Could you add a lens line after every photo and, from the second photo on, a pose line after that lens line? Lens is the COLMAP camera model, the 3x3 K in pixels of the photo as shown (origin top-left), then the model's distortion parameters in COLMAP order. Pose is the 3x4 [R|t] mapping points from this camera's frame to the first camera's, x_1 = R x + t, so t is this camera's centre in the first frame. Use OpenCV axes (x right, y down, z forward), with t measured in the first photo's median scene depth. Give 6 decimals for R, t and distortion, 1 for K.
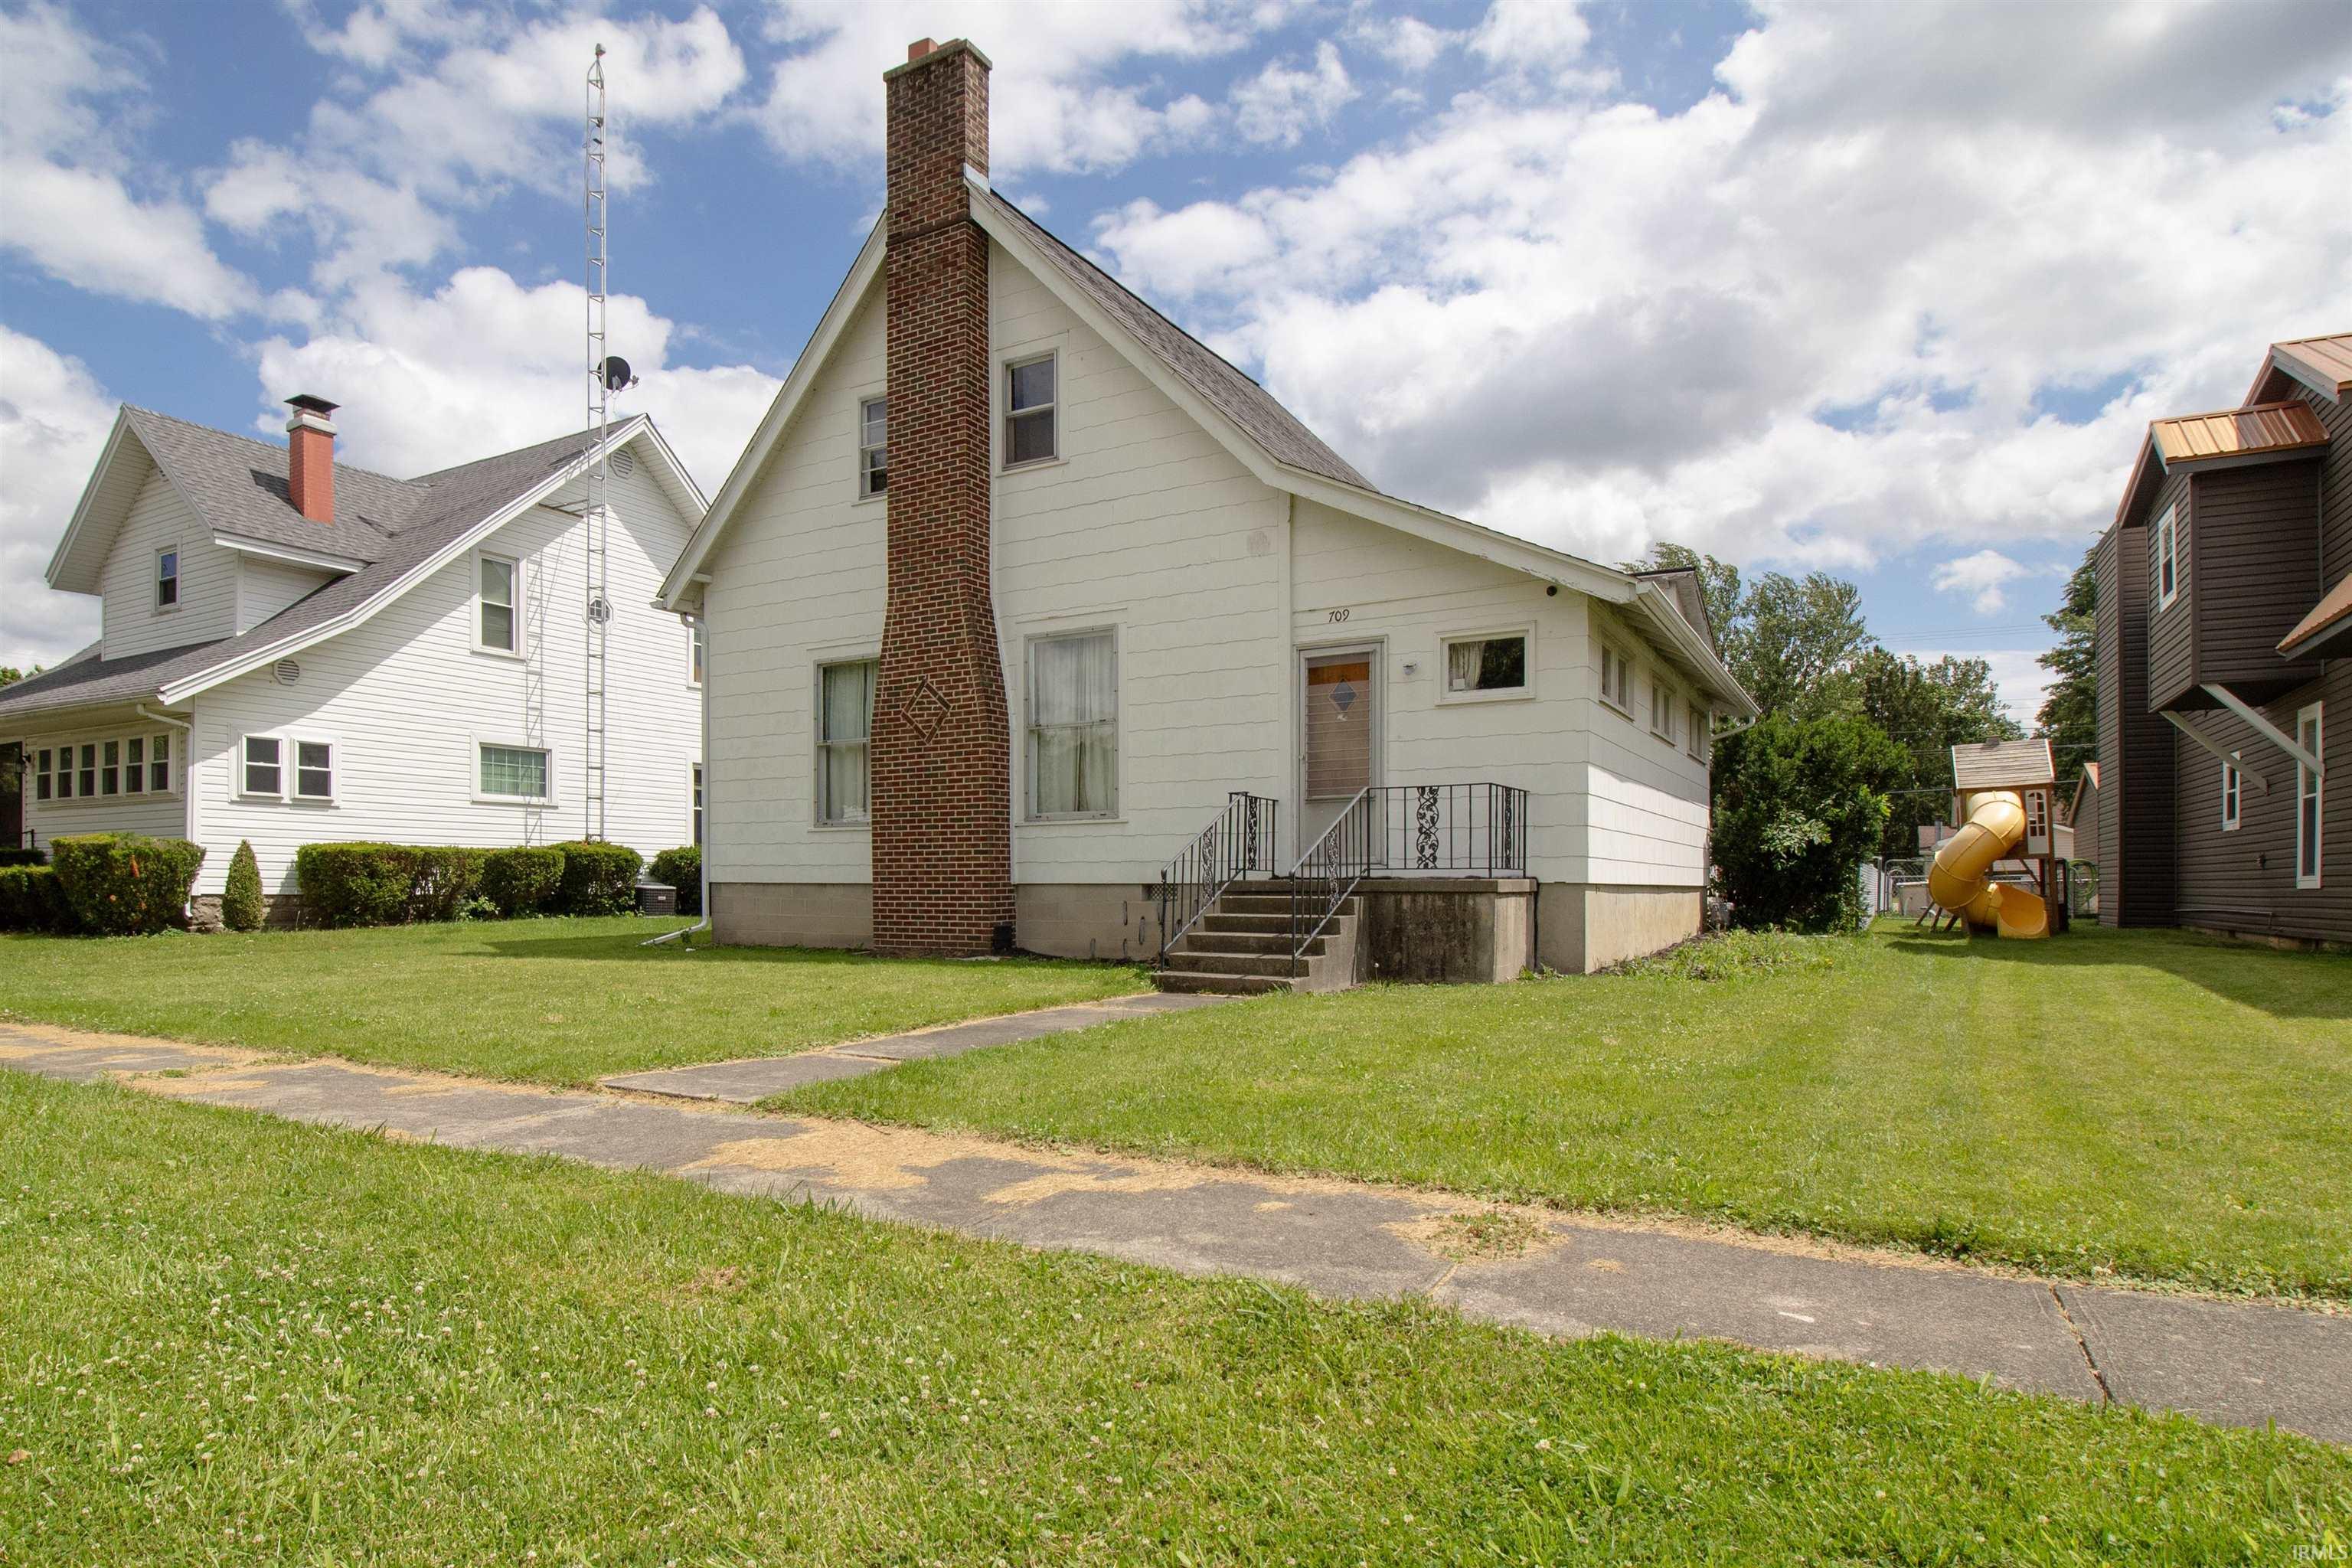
lens RADIAL K [[1113.6, 0, 1172.0], [0, 1113.6, 739.7], [0, 0, 1]] dist [0.002985, -0.013425]
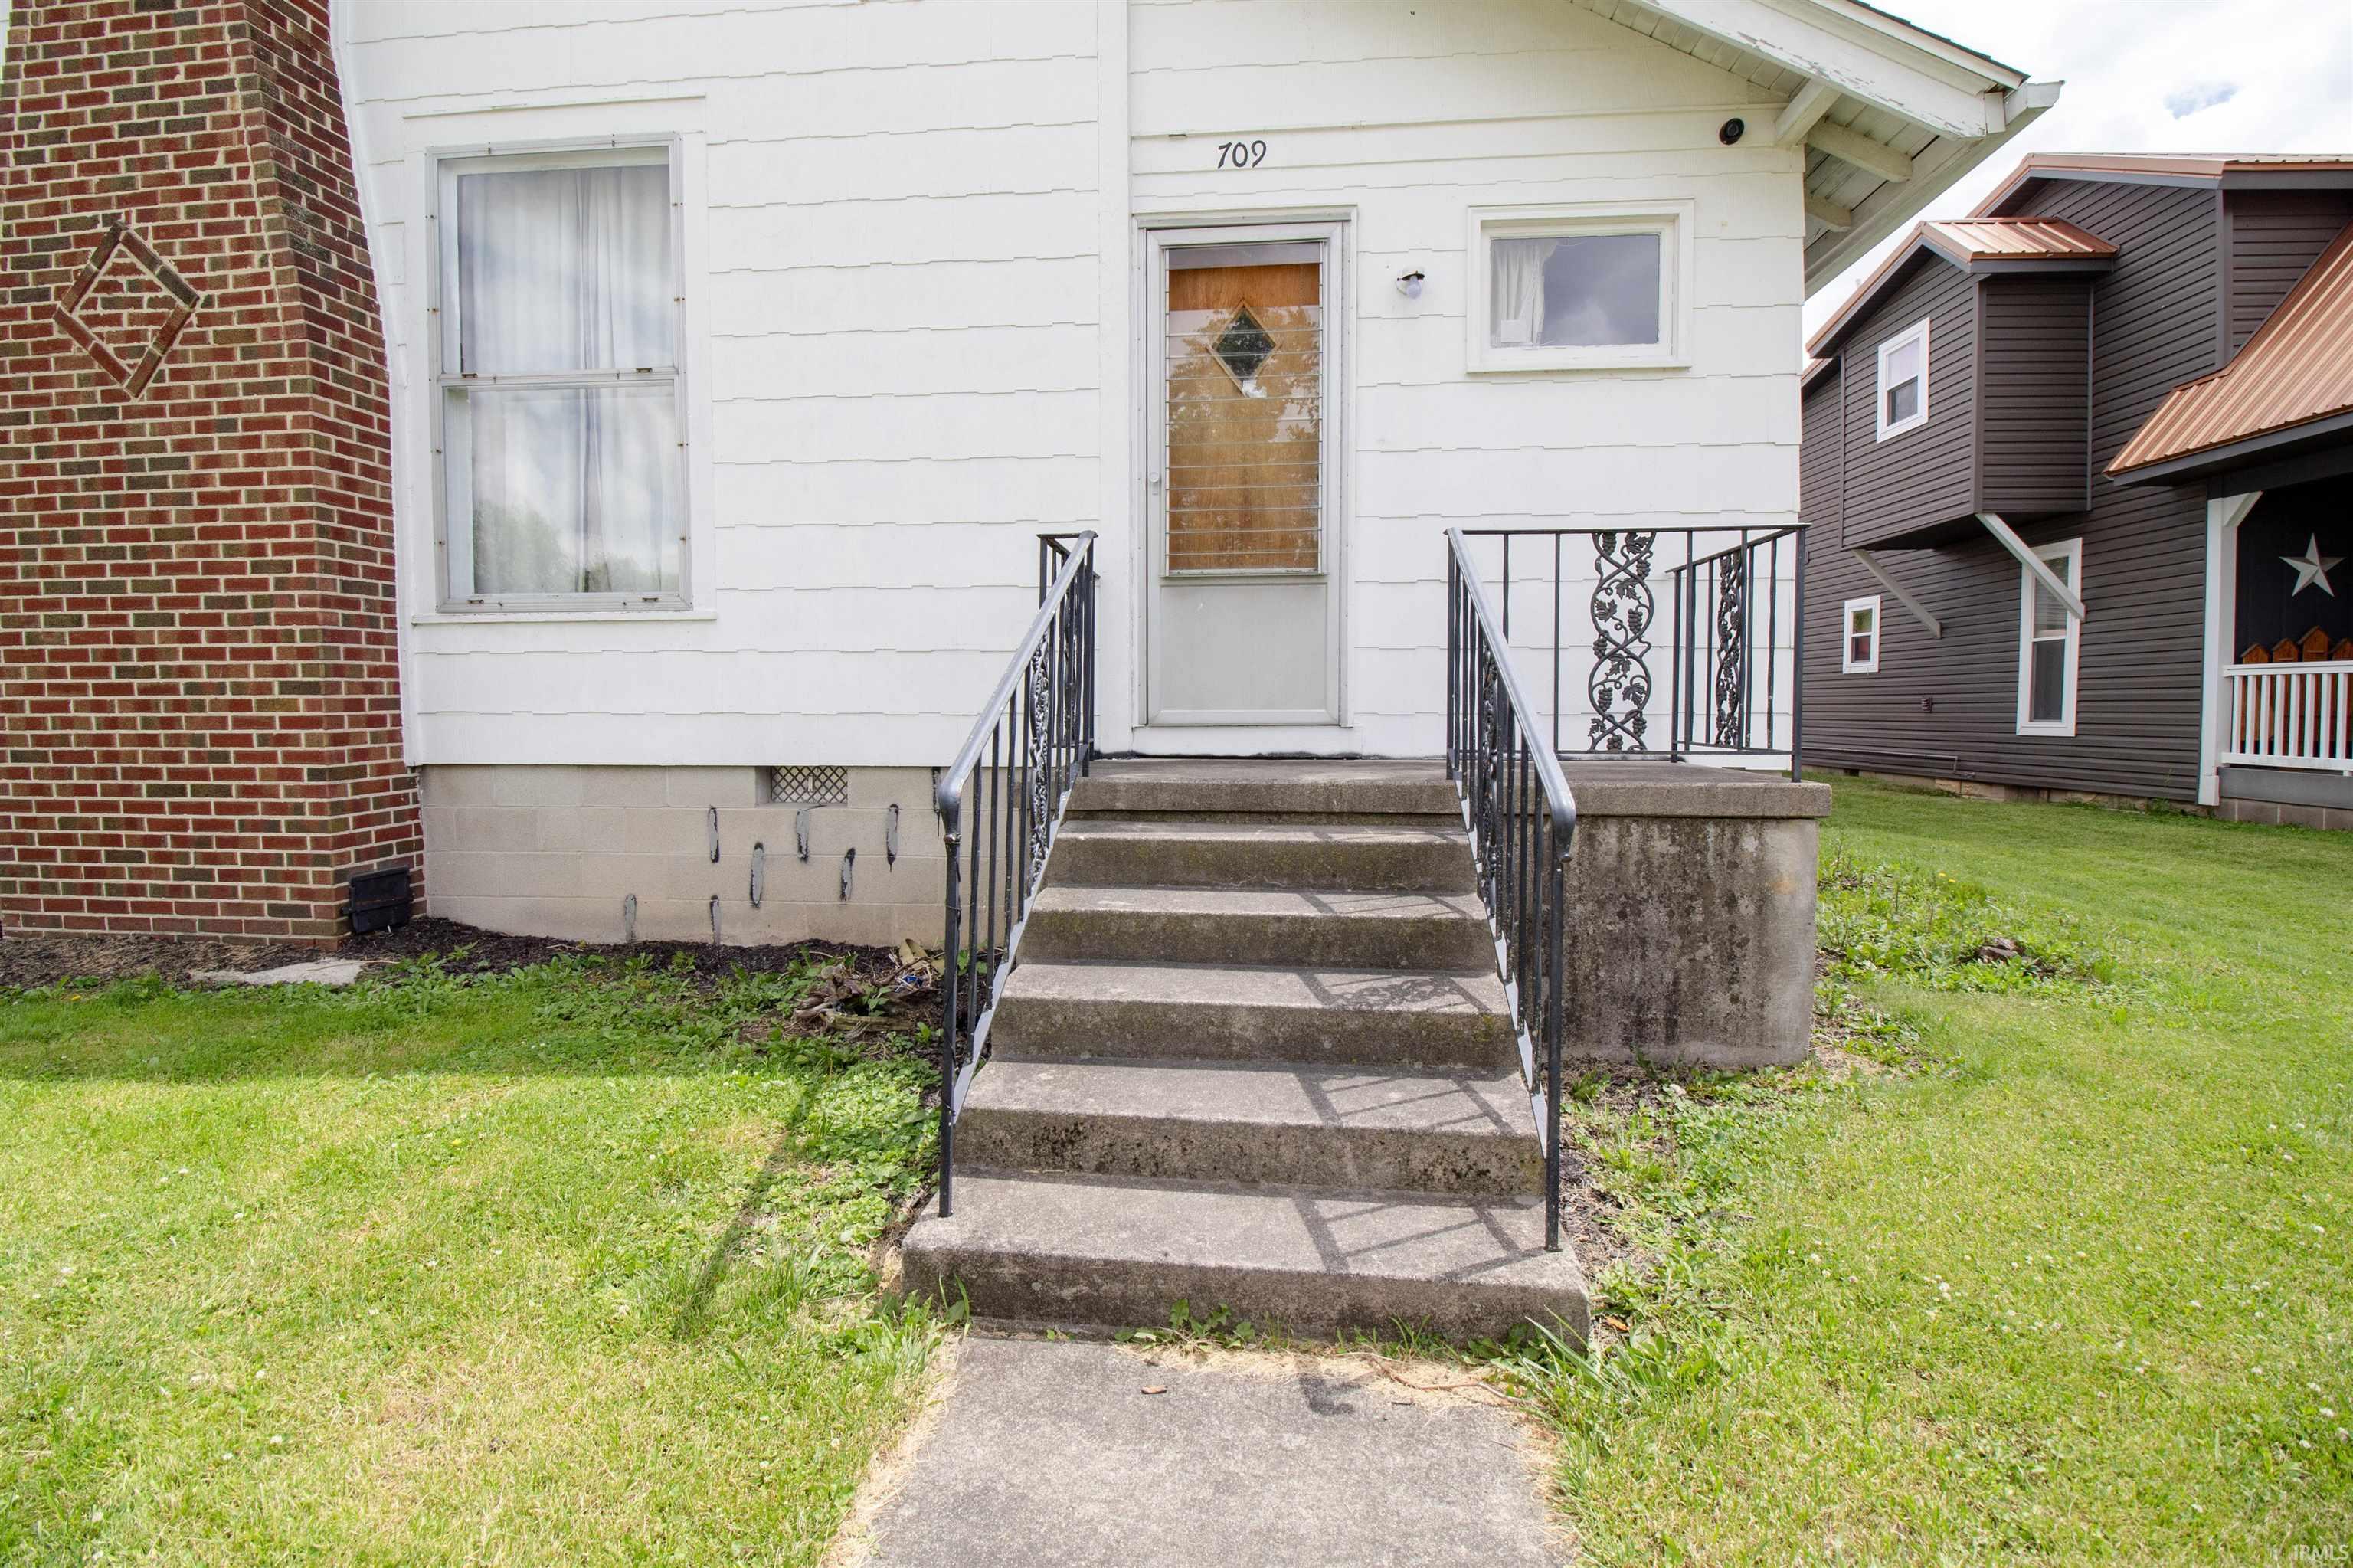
lens RADIAL K [[1114.1, 0, 1172.5], [0, 1114.1, 739.7], [0, 0, 1]] dist [0.002985, -0.013425]
pose [[0.928566, -0.009000, 0.371058, -0.036146], [-0.048235, 0.988302, 0.144678, 0.049792], [-0.368020, -0.152241, 0.917270, 0.546434]]
